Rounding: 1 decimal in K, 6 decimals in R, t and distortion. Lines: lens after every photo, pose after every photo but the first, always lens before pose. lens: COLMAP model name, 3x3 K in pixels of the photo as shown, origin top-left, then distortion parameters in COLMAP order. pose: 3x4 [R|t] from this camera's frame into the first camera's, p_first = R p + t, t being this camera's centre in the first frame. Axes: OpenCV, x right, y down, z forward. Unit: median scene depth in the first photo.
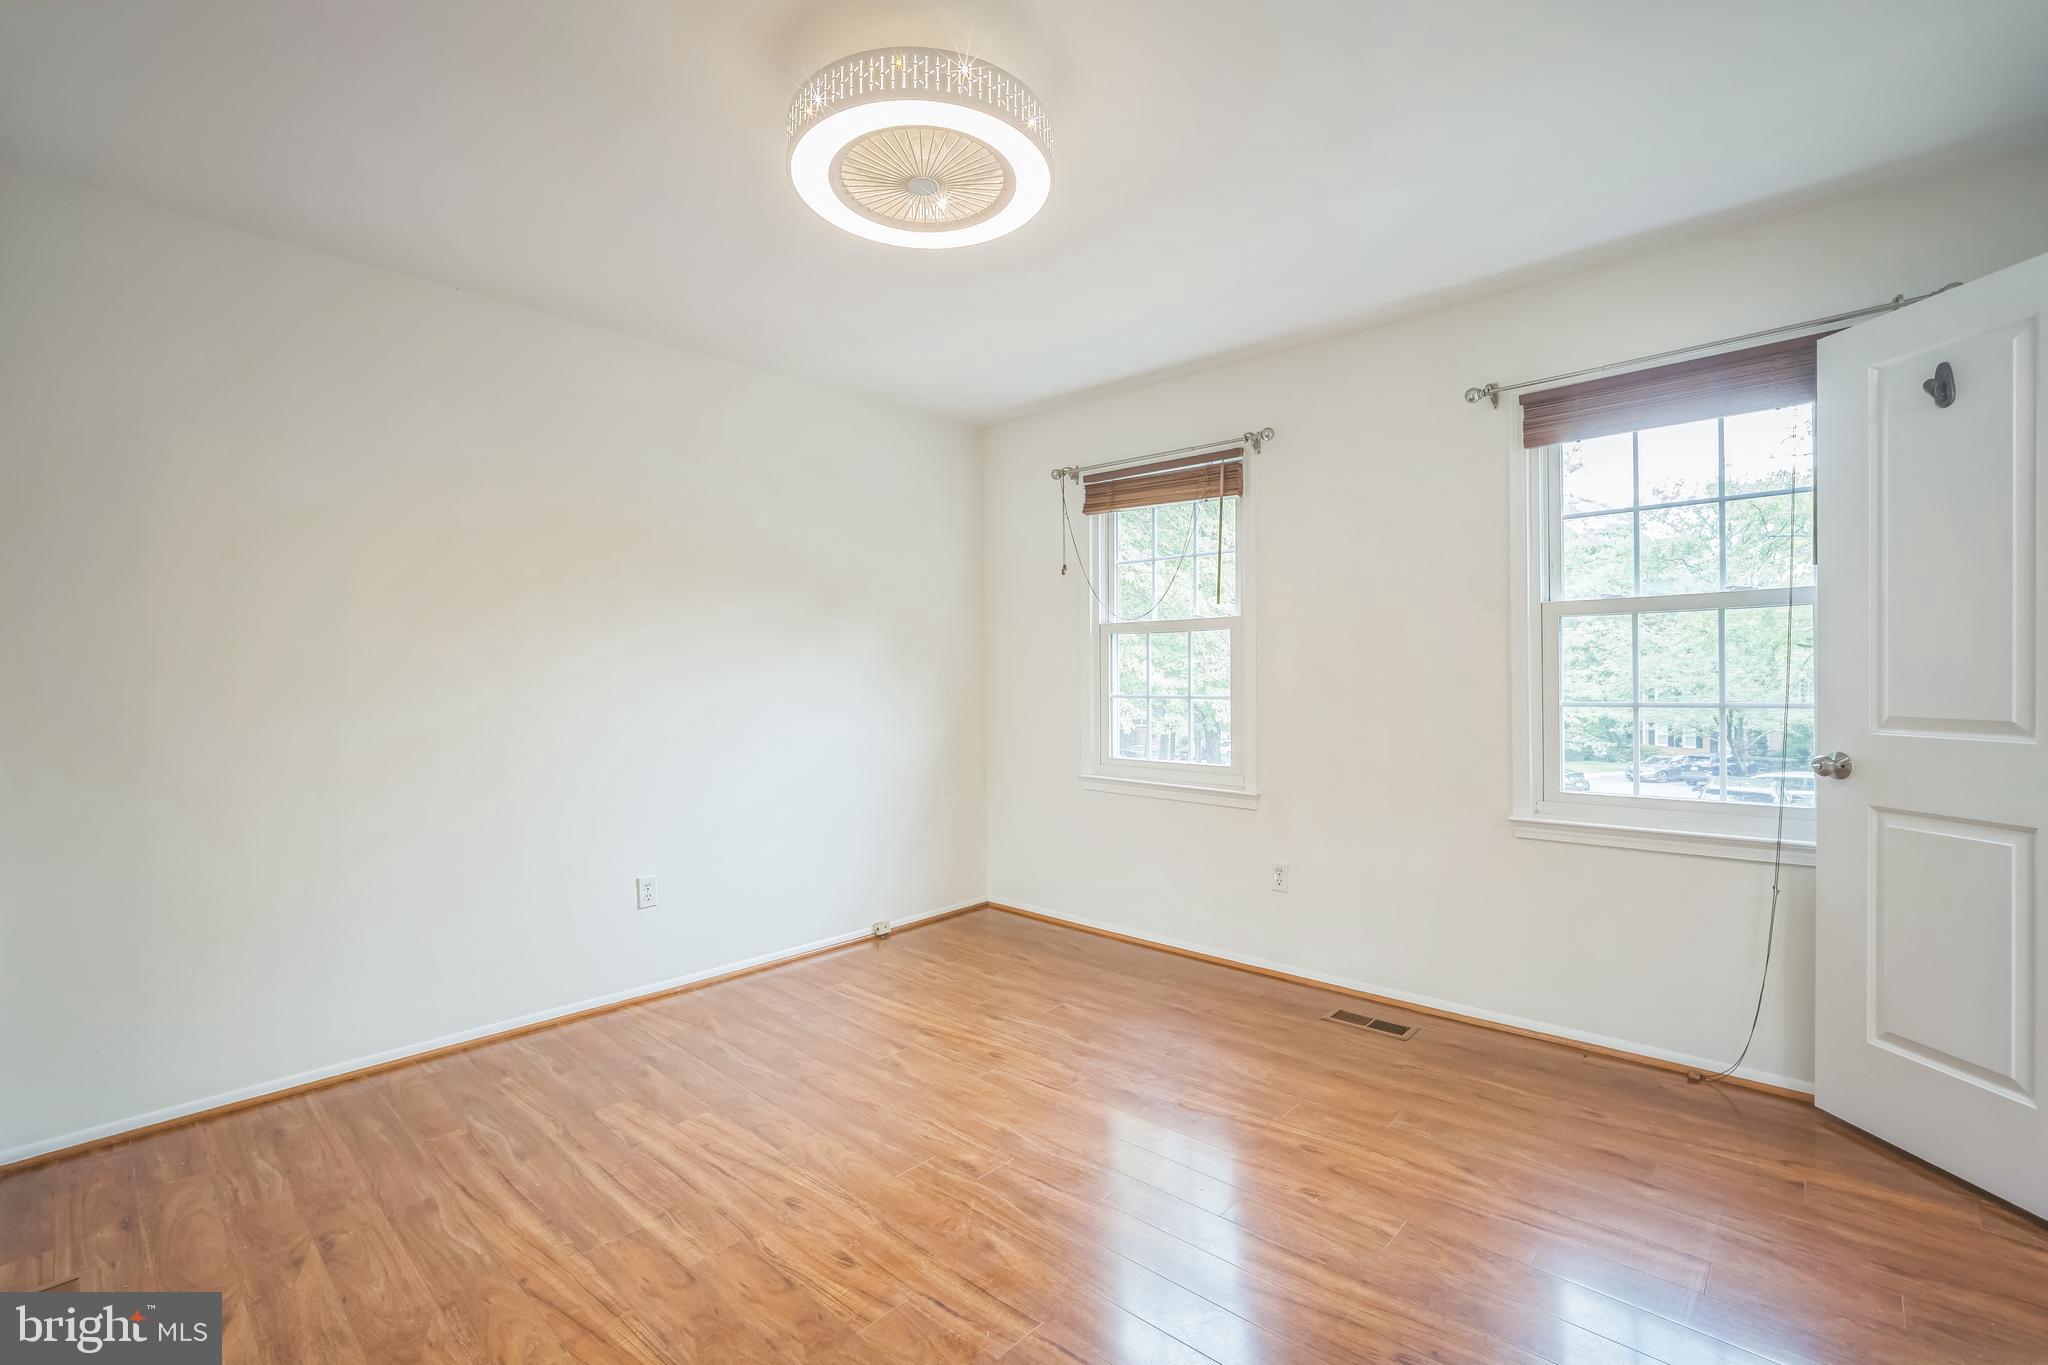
lens RADIAL K [[877.6, 0, 1031.7], [0, 877.6, 677.4], [0, 0, 1]] dist [-0.017525, 0.000254]
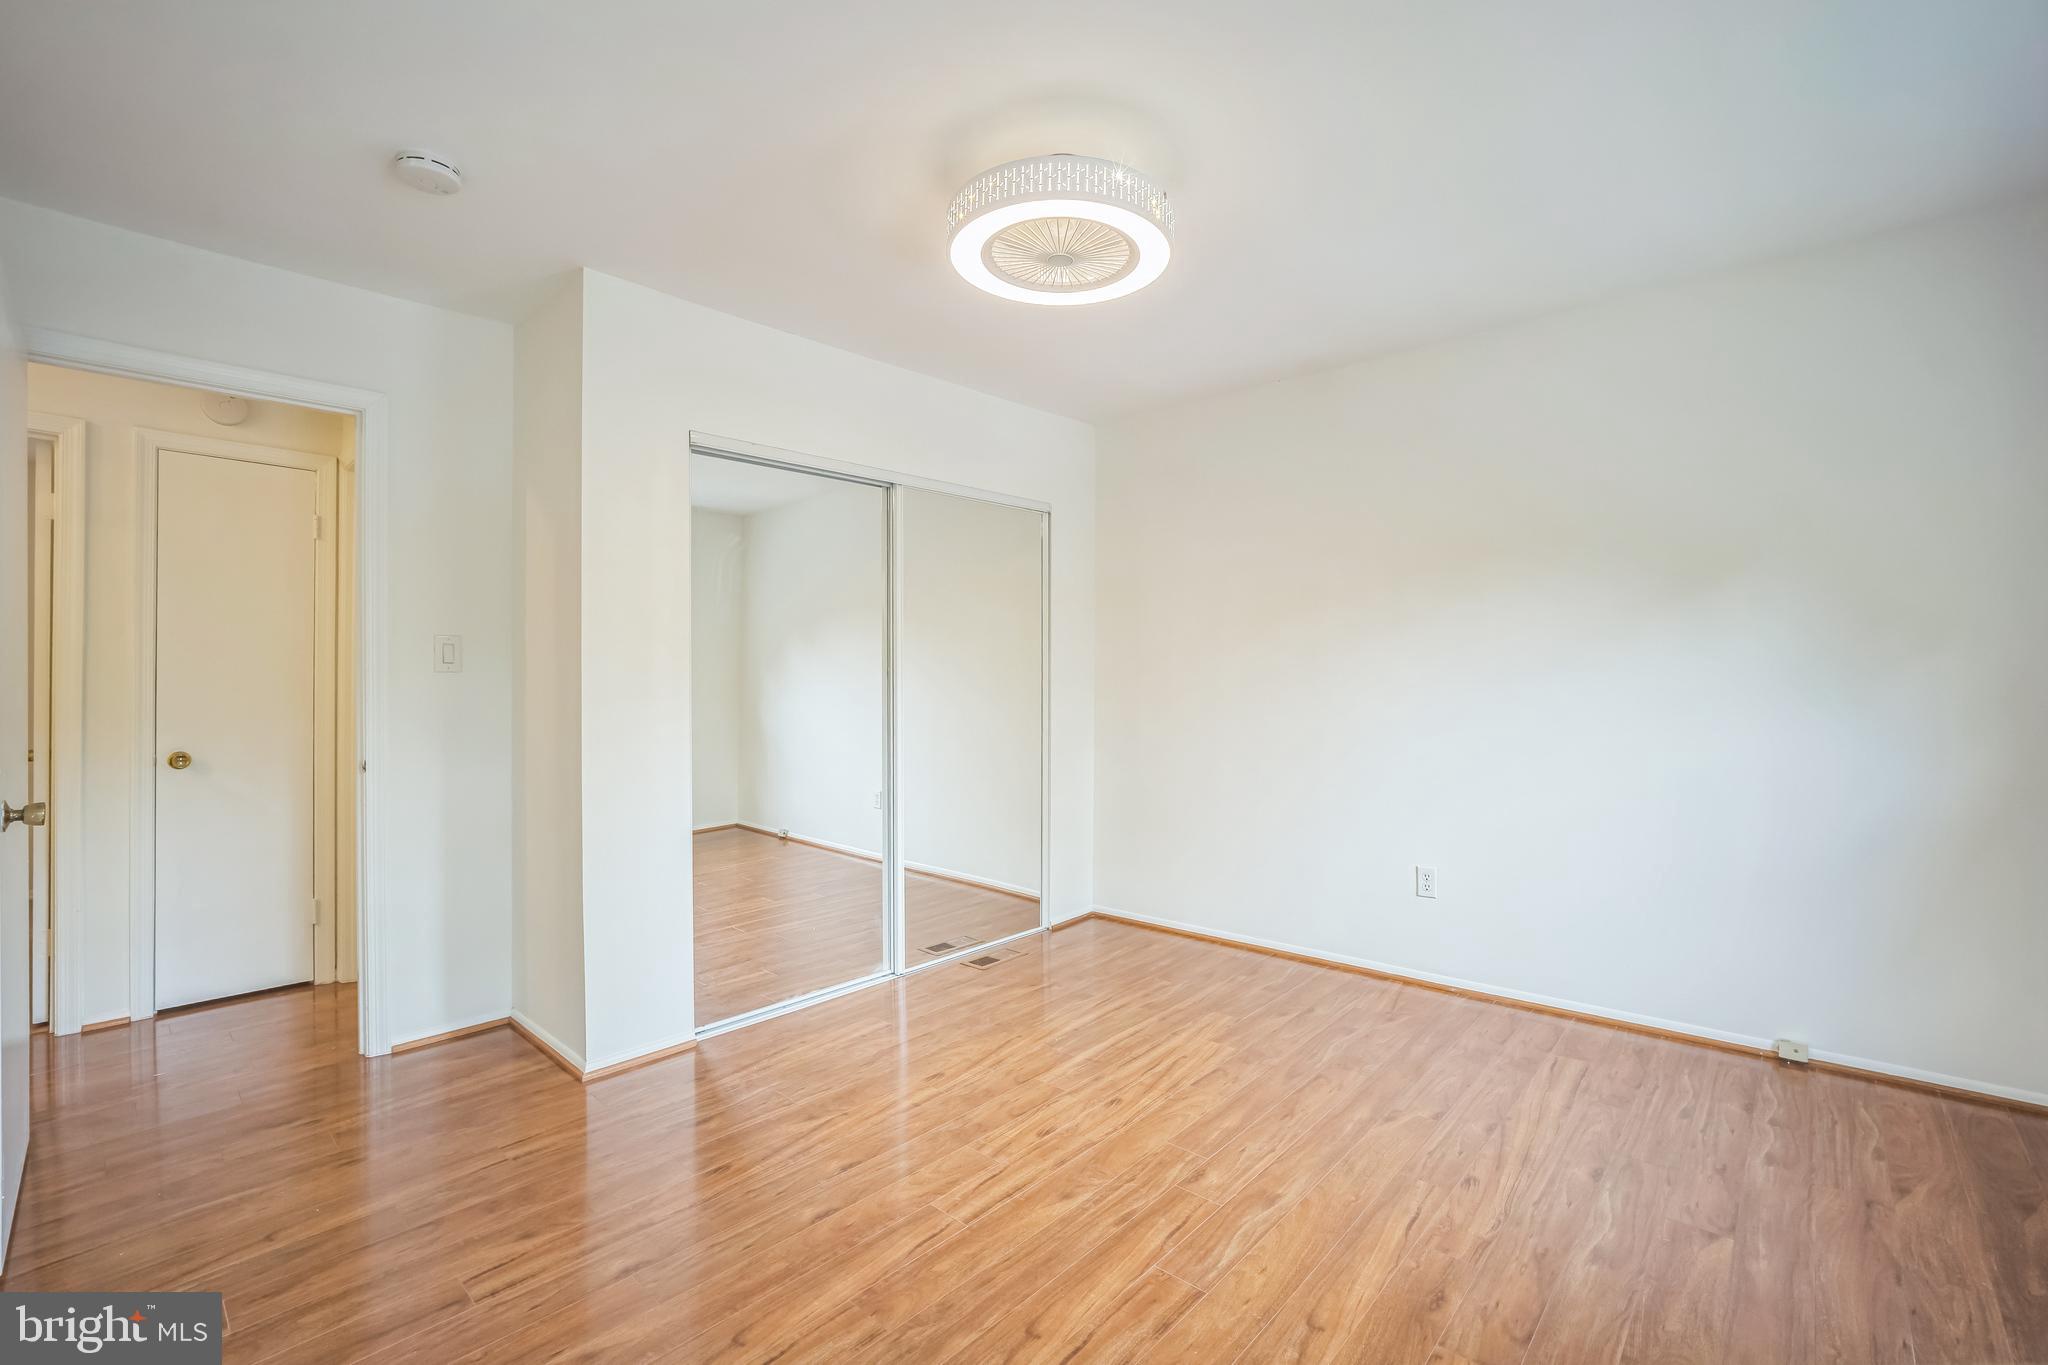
lens RADIAL K [[886.8, 0, 1035.9], [0, 886.8, 670.9], [0, 0, 1]] dist [-0.014041, 0.000651]
pose [[0.021091, -0.005348, -0.999763, 0.843875], [0.009260, 0.999944, -0.005154, -0.000770], [0.999735, -0.009149, 0.021139, 0.749887]]
